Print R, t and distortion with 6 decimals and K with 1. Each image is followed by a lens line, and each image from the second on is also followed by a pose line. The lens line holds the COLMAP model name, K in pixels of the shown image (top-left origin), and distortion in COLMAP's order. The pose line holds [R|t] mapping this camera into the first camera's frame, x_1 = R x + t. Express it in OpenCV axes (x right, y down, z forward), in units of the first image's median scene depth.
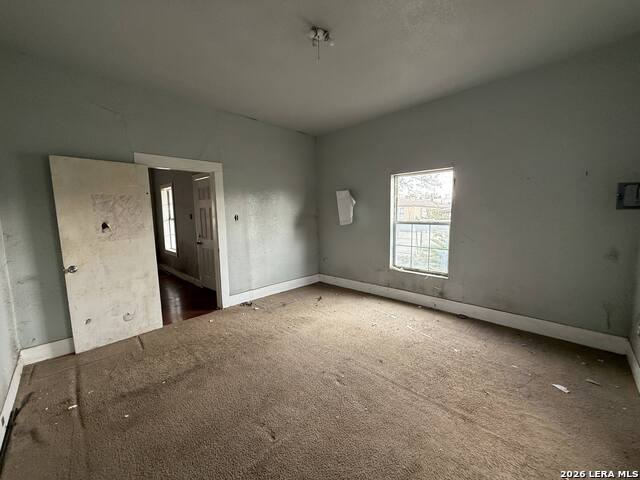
lens RADIAL K [[253.0, 0, 322.1], [0, 253.0, 239.2], [0, 0, 1]] dist [0.003734, -0.000031]
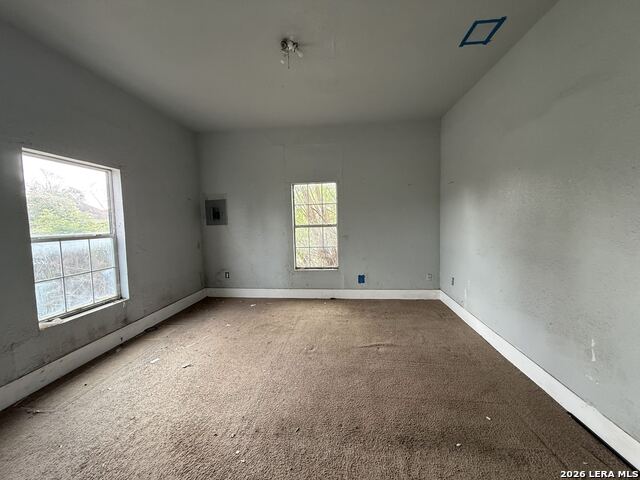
lens RADIAL K [[253.0, 0, 319.5], [0, 253.0, 240.2], [0, 0, 1]] dist [0.003734, -0.000031]
pose [[-0.620210, -0.030464, 0.783844, -0.546869], [0.107773, 0.986461, 0.123614, -0.072243], [-0.776997, 0.161144, -0.608530, 0.969418]]
